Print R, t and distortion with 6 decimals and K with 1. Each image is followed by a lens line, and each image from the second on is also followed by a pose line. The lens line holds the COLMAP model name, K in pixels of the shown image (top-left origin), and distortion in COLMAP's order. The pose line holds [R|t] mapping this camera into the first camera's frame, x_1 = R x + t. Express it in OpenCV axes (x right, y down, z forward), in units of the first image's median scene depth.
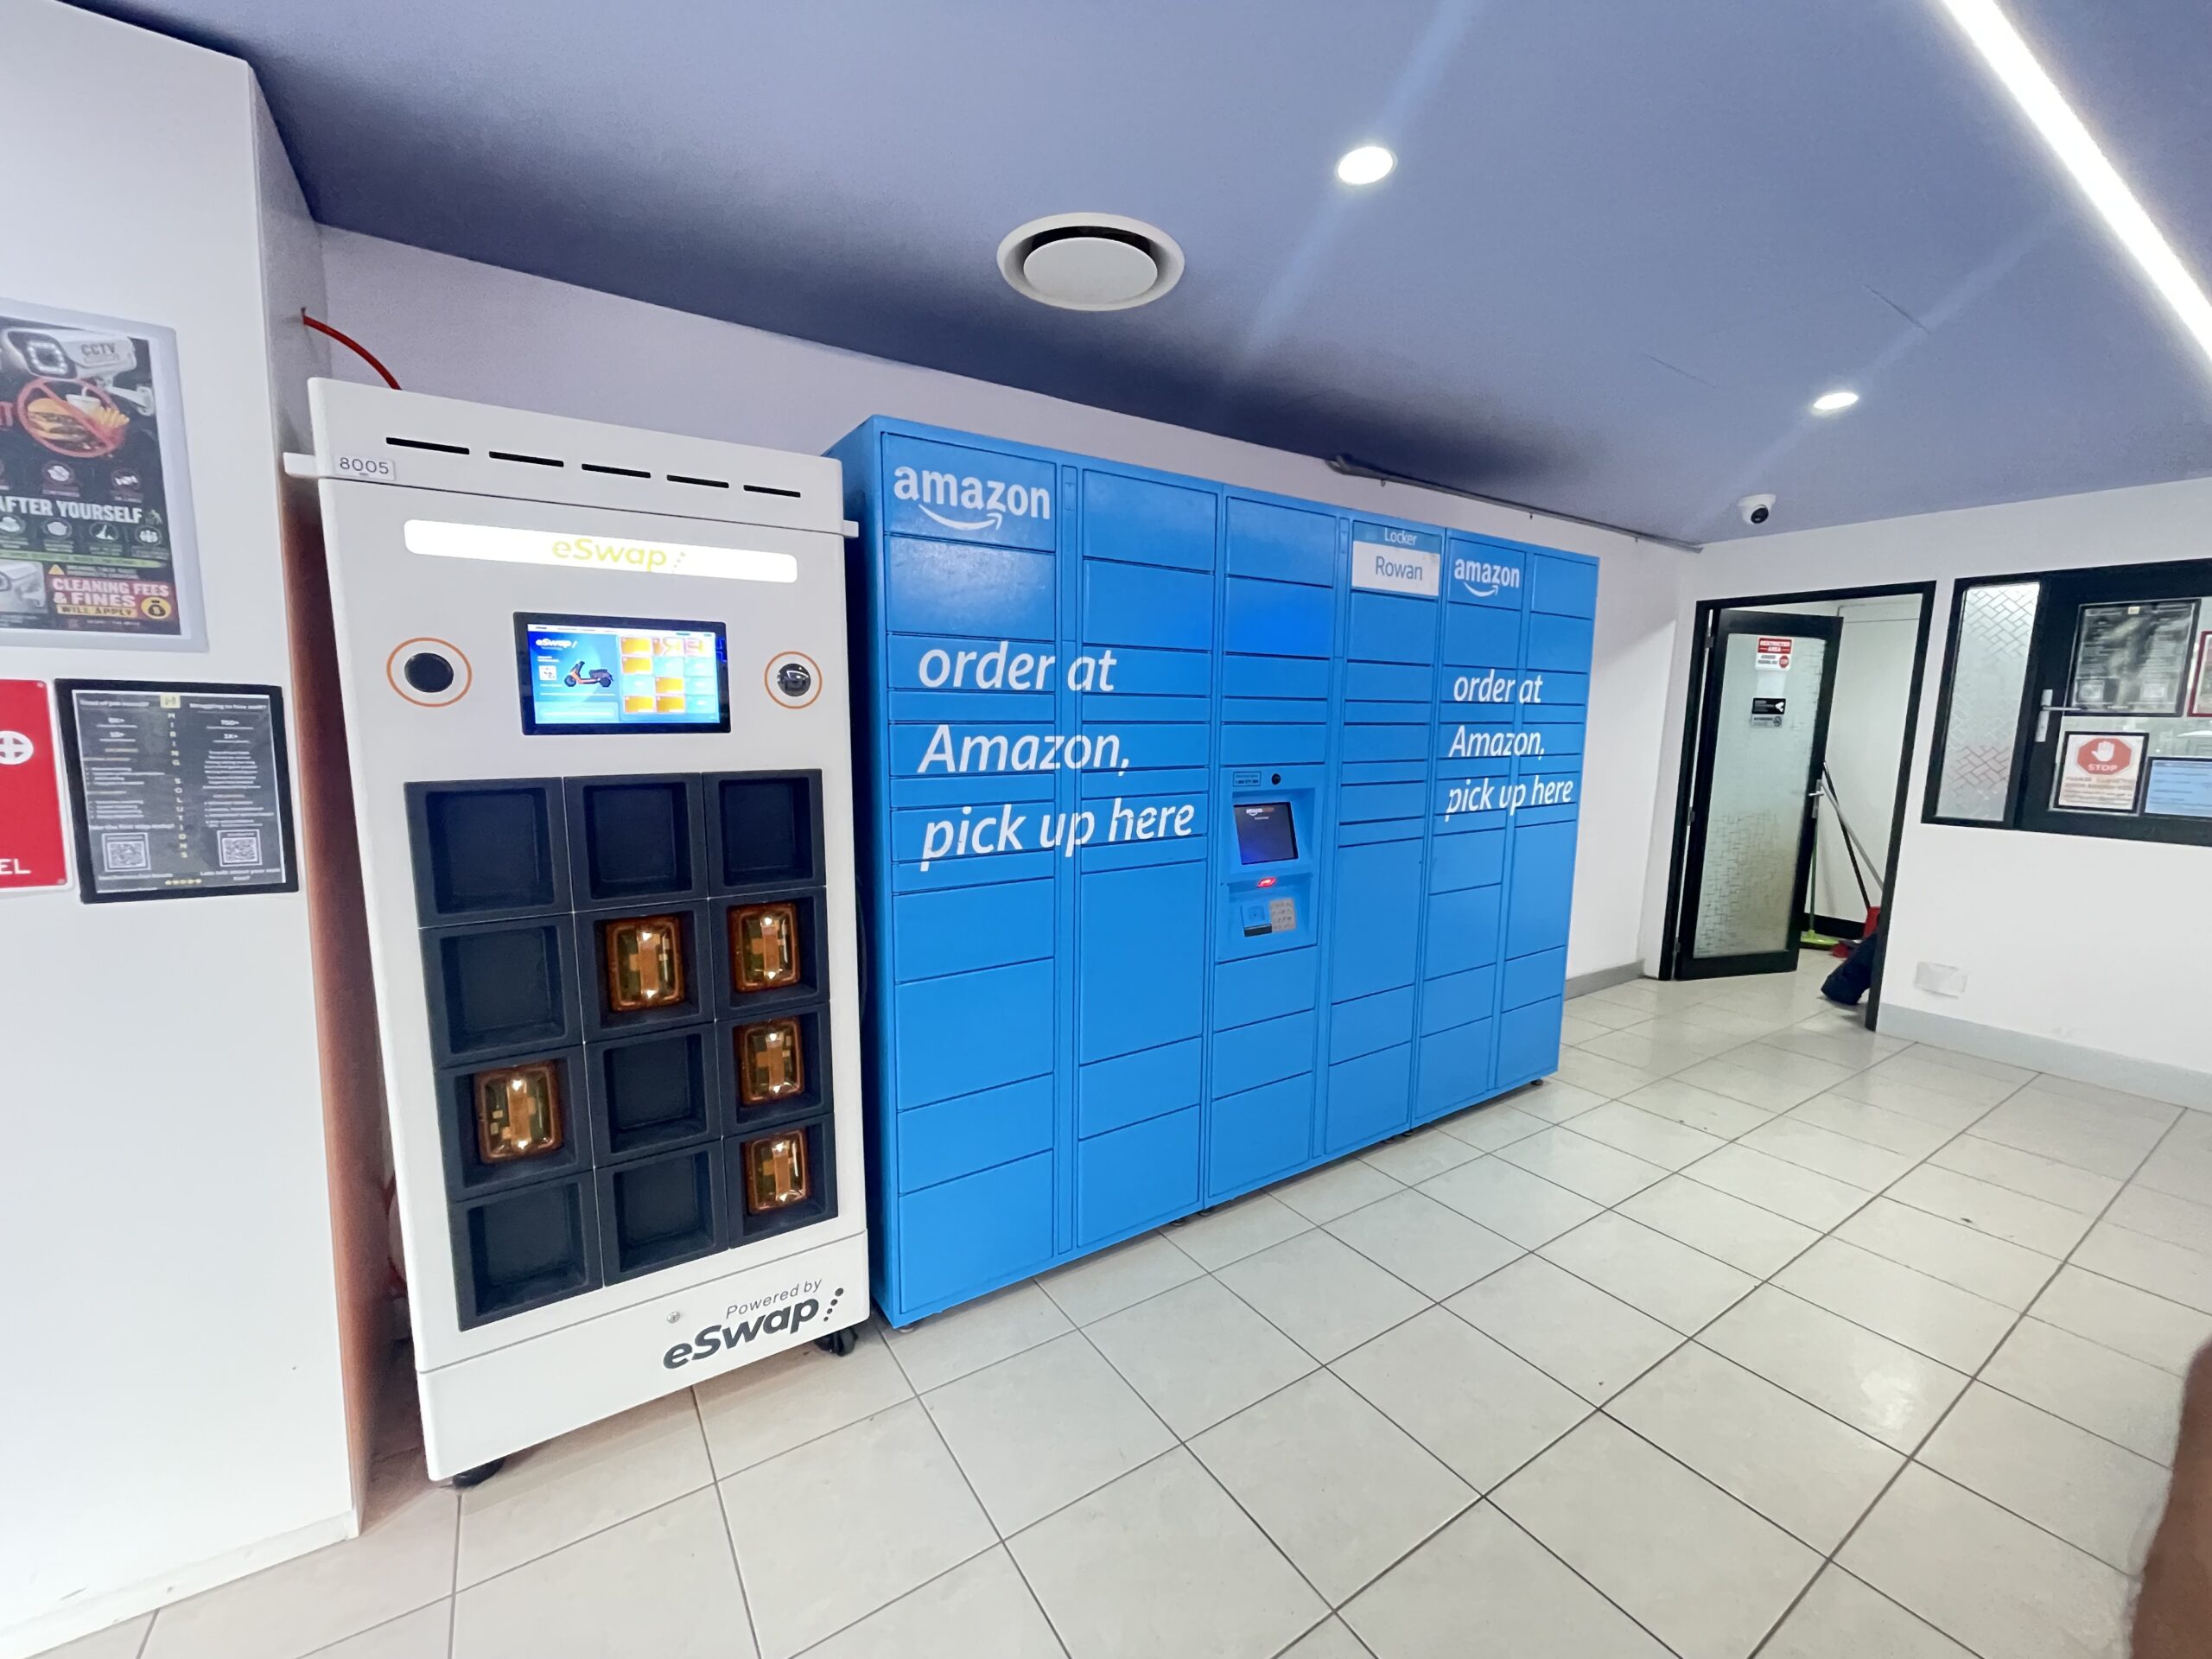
lens RADIAL K [[895.5, 0, 1111.3], [0, 895.5, 829.8], [0, 0, 1]] dist [-0.000348, -0.000670]
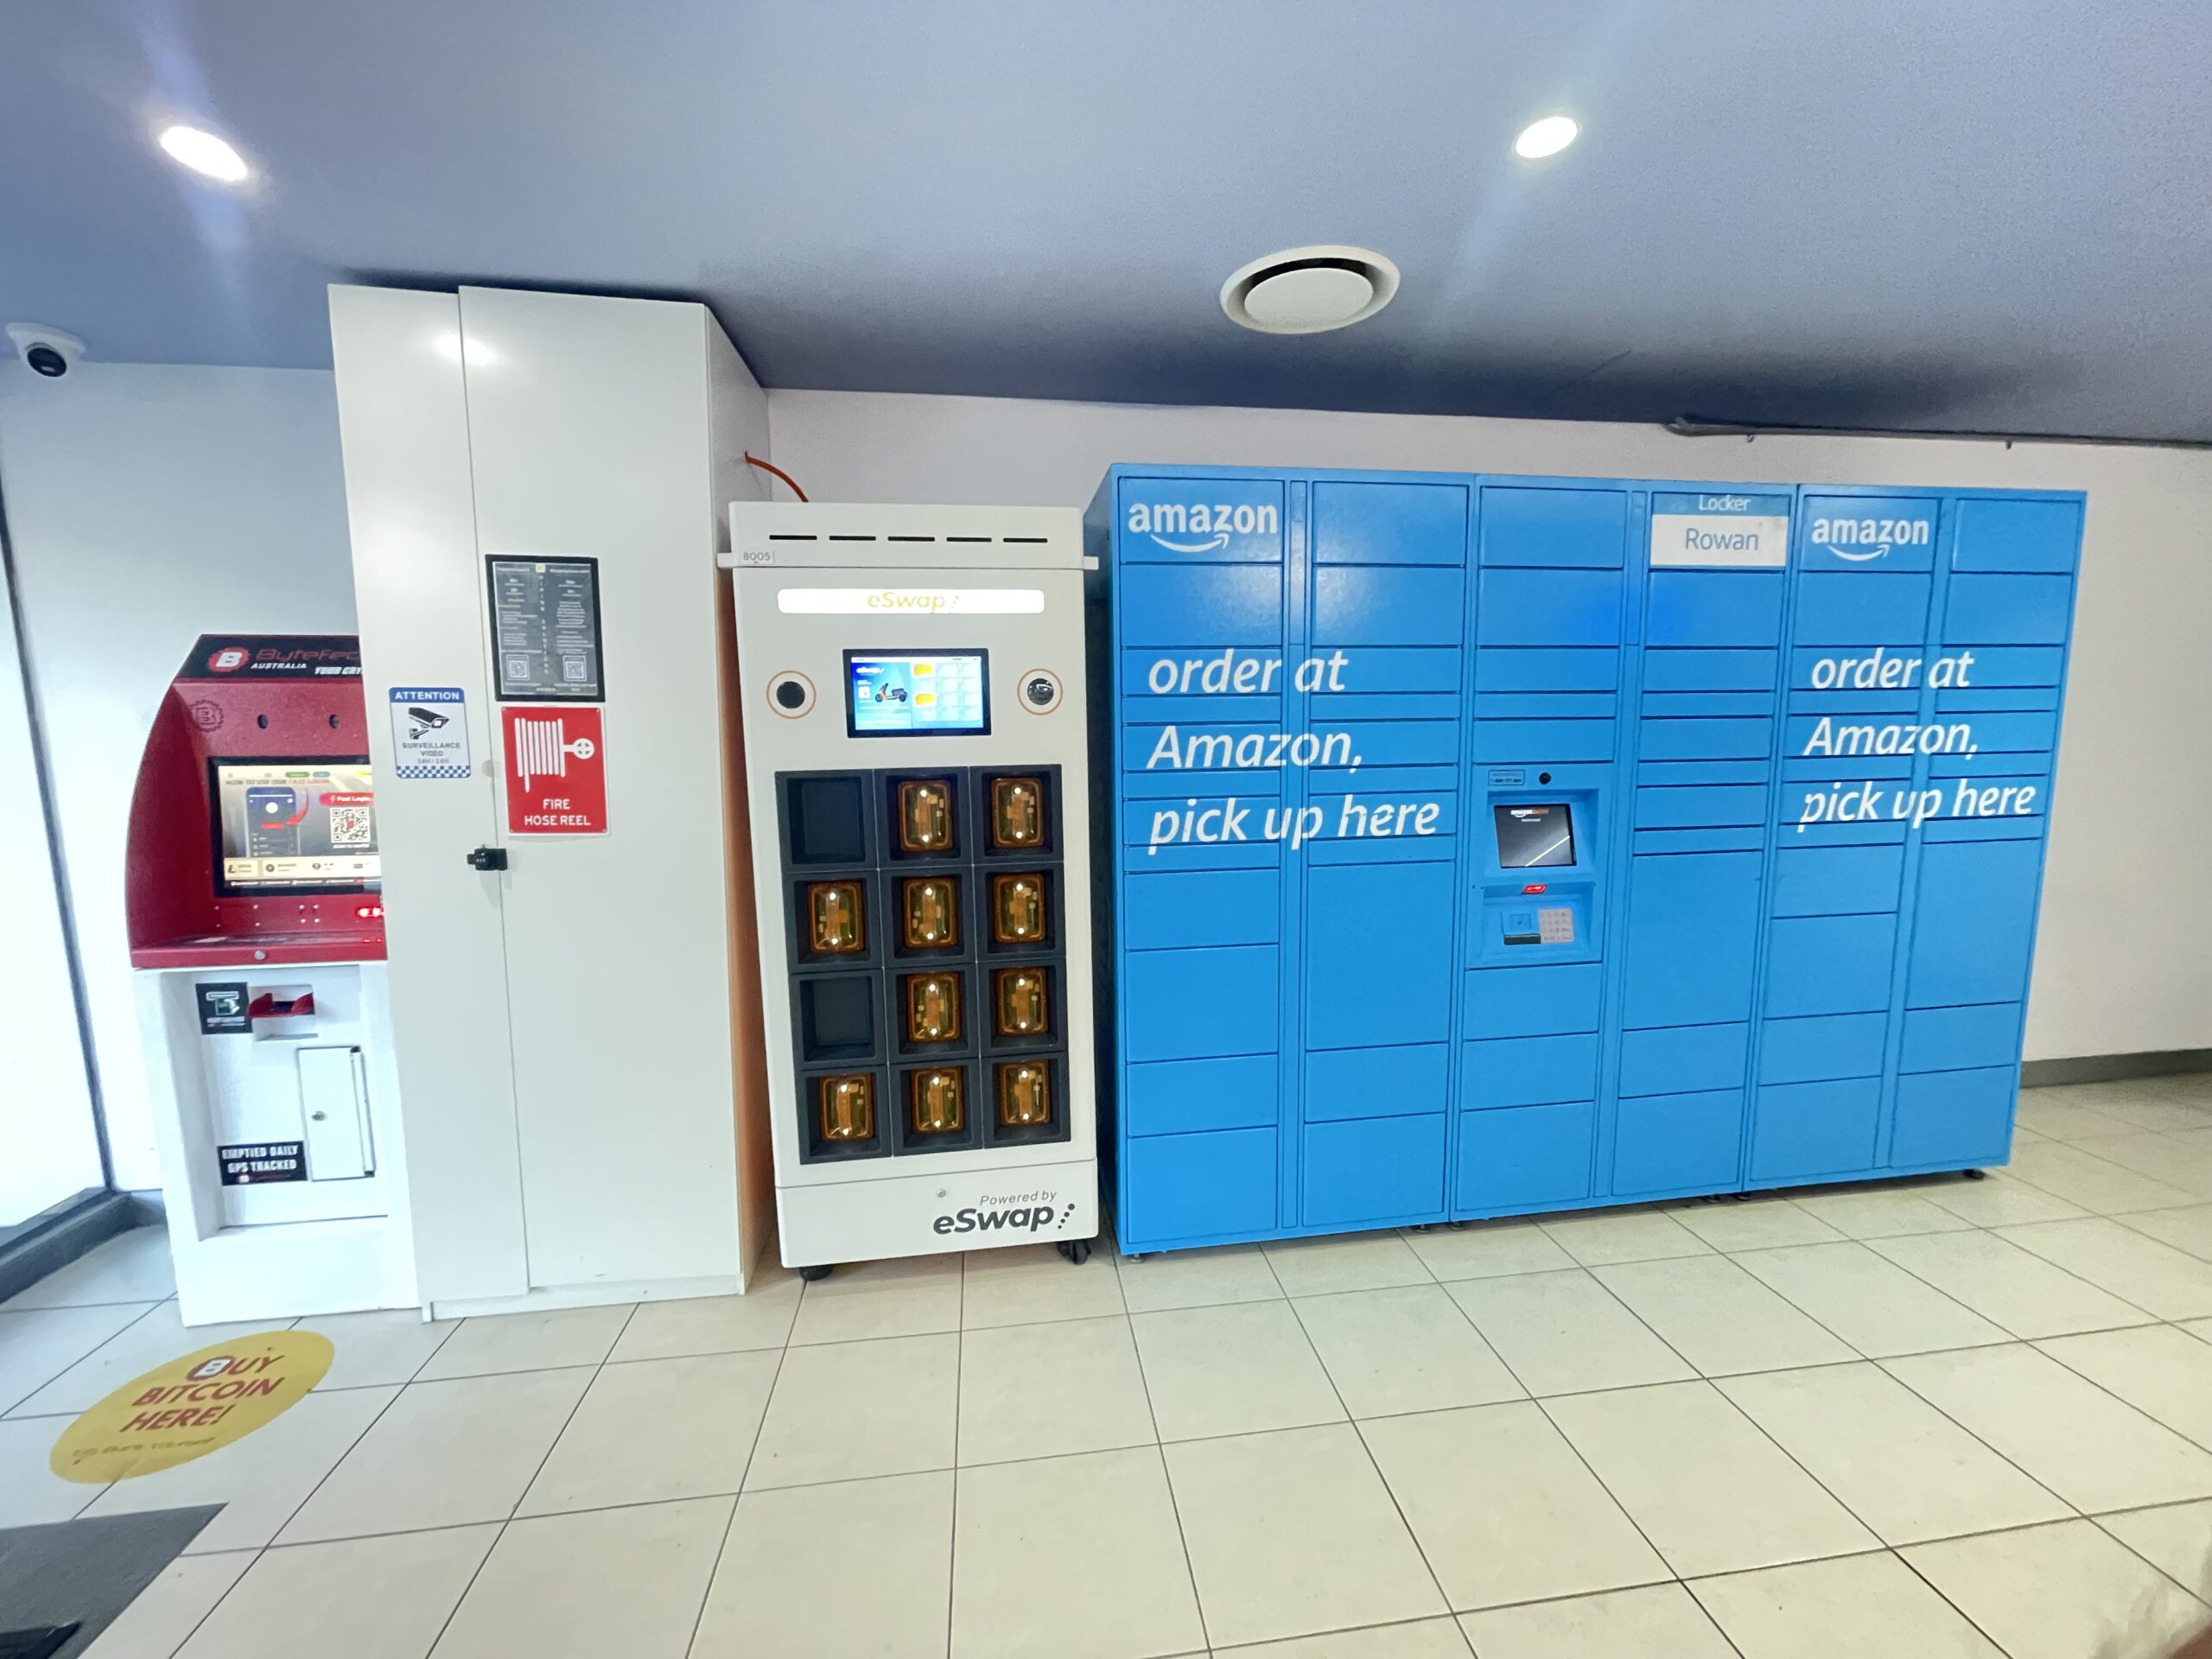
lens RADIAL K [[895.5, 0, 1113.6], [0, 895.5, 832.7], [0, 0, 1]] dist [-0.000348, -0.000670]
pose [[0.904249, 0.028985, -0.426020, 0.227428], [-0.032759, 0.999462, -0.001534, 0.020959], [0.425747, 0.015343, 0.904712, -0.051709]]
